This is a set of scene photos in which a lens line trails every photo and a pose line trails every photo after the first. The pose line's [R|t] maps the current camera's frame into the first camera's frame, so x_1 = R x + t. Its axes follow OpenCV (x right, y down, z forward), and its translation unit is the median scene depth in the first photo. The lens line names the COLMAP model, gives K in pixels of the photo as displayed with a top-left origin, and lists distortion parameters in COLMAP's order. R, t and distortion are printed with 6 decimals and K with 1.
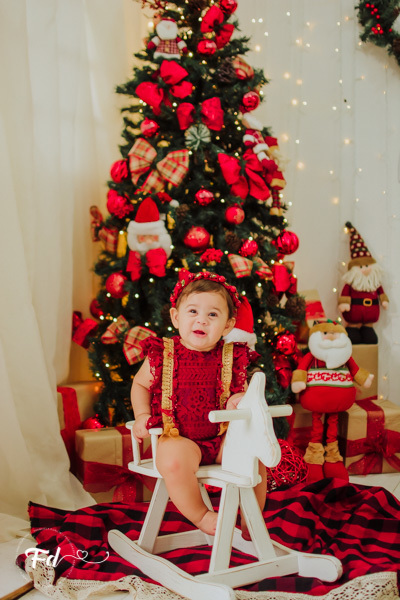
lens RADIAL K [[912.7, 0, 200.2], [0, 912.7, 299.8], [0, 0, 1]] dist [-0.167093, 0.048681]
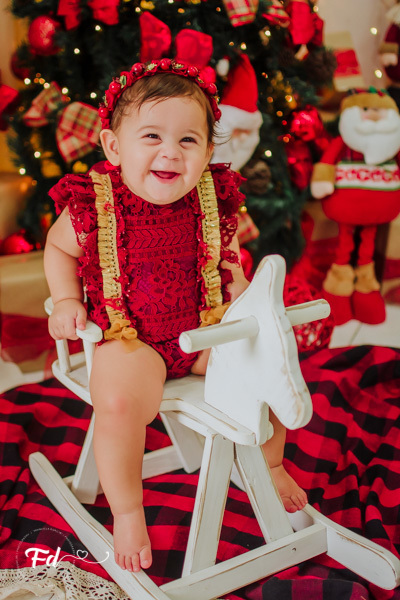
lens RADIAL K [[912.7, 0, 200.2], [0, 912.7, 299.8], [0, 0, 1]] dist [-0.167093, 0.048681]
pose [[0.999934, 0.001692, 0.011339, 0.010617], [-0.005369, 0.943017, 0.332700, -0.050327], [-0.010130, -0.332739, 0.942965, 0.343044]]
